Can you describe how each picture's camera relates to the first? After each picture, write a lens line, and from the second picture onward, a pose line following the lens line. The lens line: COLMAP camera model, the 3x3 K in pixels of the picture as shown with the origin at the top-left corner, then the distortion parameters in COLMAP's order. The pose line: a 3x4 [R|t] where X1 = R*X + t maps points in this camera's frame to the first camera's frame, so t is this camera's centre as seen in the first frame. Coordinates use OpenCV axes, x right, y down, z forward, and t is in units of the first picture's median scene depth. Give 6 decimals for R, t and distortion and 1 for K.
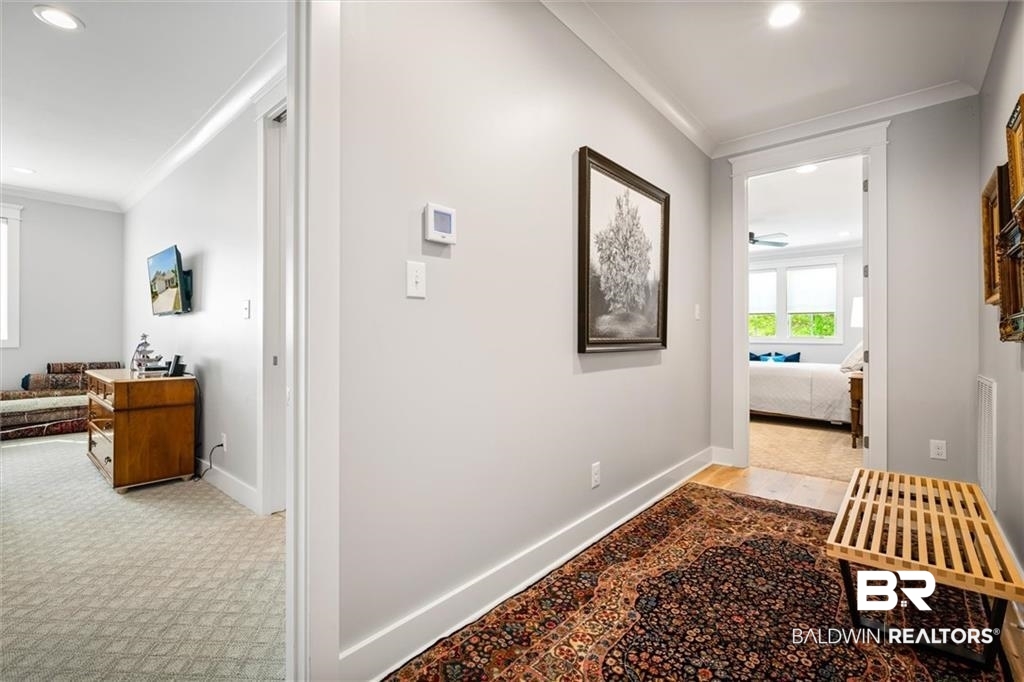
lens RADIAL K [[455.6, 0, 512.2], [0, 455.6, 333.8], [0, 0, 1]] dist [0.005321, -0.000869]
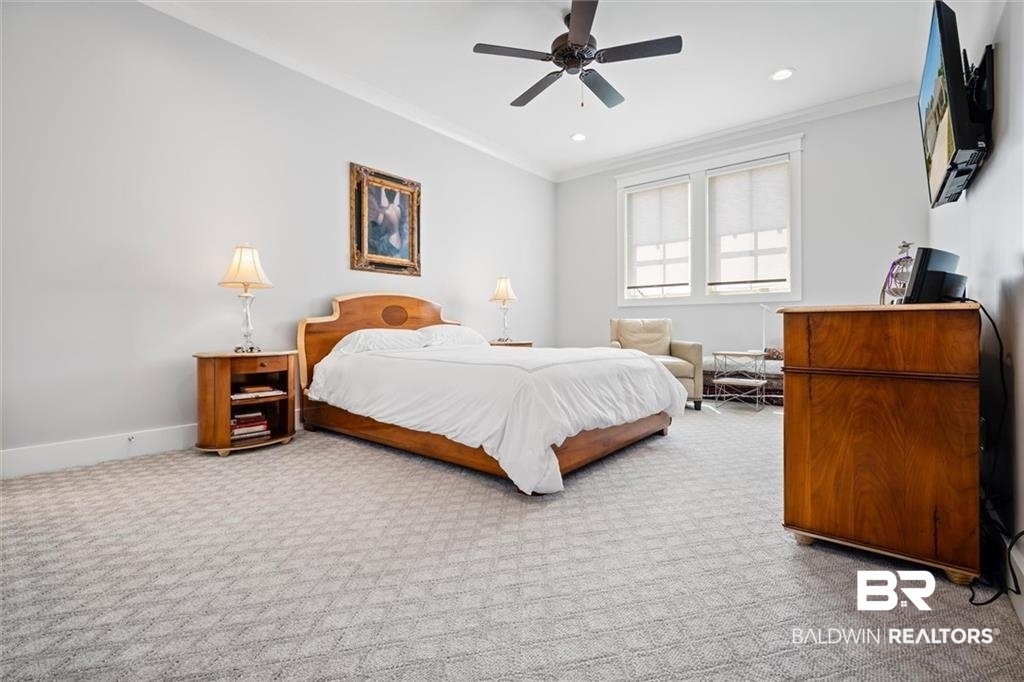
lens RADIAL K [[455.6, 0, 513.7], [0, 455.6, 330.8], [0, 0, 1]] dist [0.005321, -0.000869]
pose [[0.023536, -0.001140, -0.999722, -0.361051], [0.011704, 0.999931, -0.000865, 0.116044], [0.999654, -0.011680, 0.023548, 0.656206]]
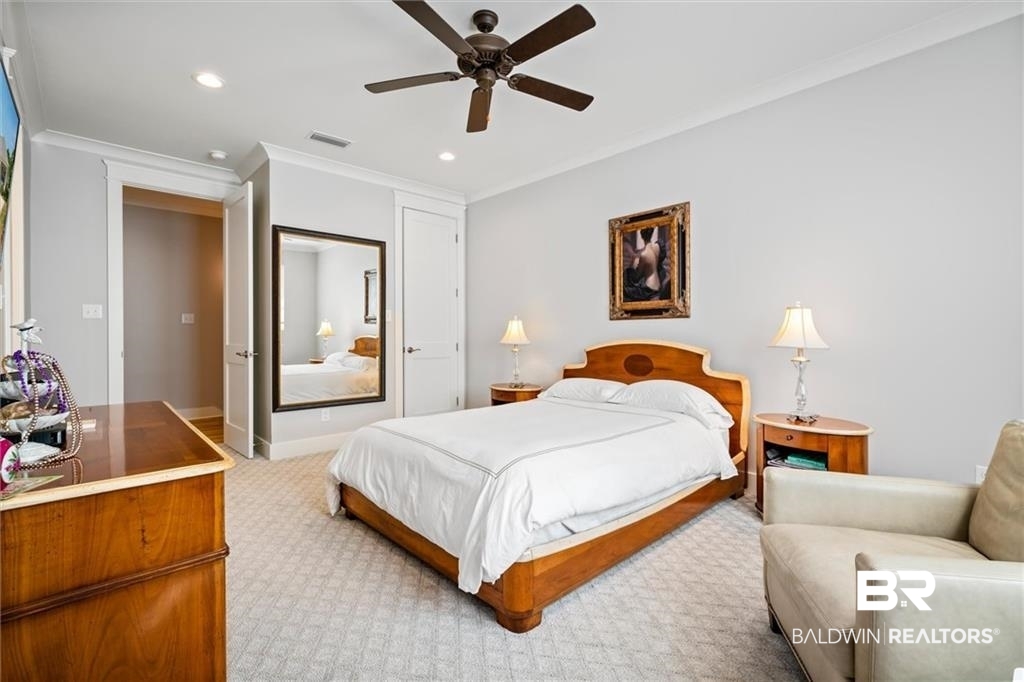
lens RADIAL K [[467.3, 0, 512.7], [0, 467.3, 335.9], [0, 0, 1]] dist [0.002264, 0.000360]
pose [[-0.993028, -0.005682, 0.117739, -1.327314], [-0.006074, 0.999977, -0.002974, 0.011796], [-0.117719, -0.003668, -0.993040, 1.482124]]
